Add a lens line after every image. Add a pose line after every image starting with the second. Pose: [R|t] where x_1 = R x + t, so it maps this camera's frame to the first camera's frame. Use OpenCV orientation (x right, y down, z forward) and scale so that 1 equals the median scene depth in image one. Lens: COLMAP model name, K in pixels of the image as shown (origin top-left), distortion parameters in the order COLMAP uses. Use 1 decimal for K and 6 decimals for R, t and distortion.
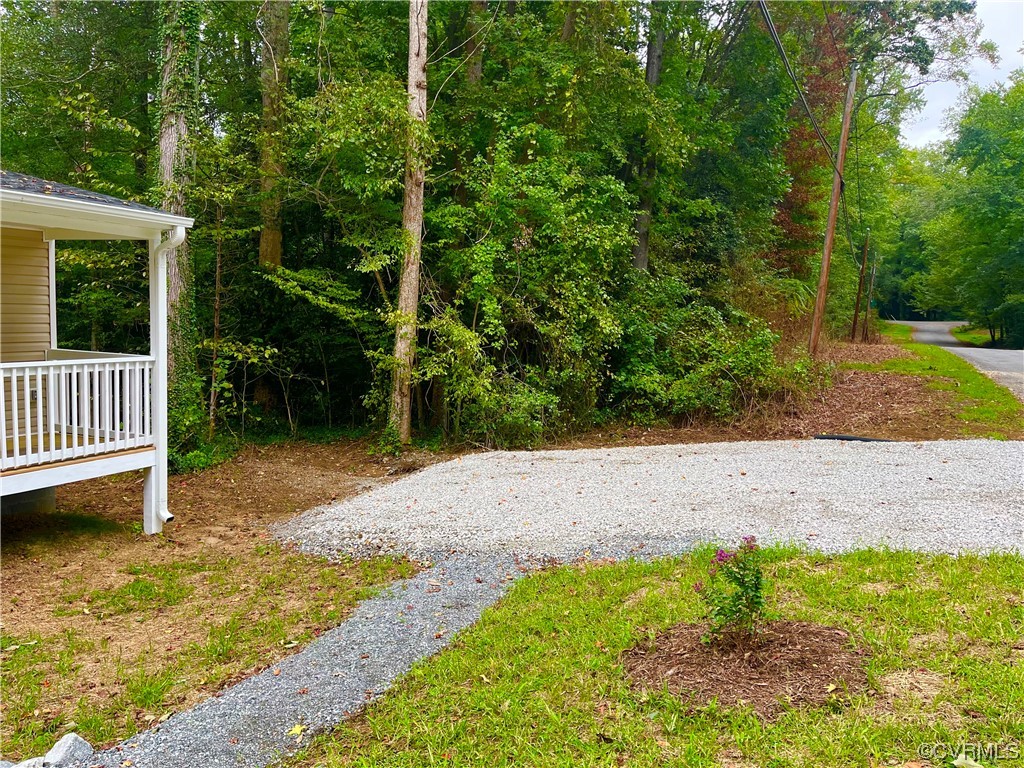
lens RADIAL K [[738.3, 0, 513.7], [0, 738.3, 382.9], [0, 0, 1]] dist [0.008631, 0.001472]
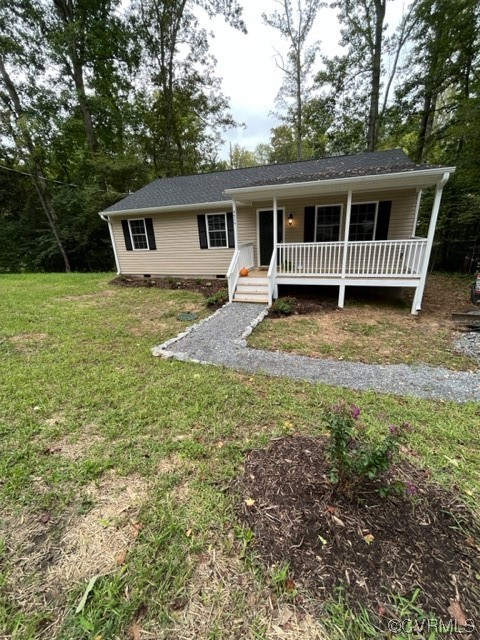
lens RADIAL K [[260.3, 0, 239.4], [0, 260.3, 314.2], [0, 0, 1]] dist [-0.001980, 0.000241]
pose [[0.104473, 0.273014, -0.956321, 0.283897], [-0.035129, 0.961995, 0.270796, -0.009120], [0.993907, 0.005304, 0.110093, 0.347340]]
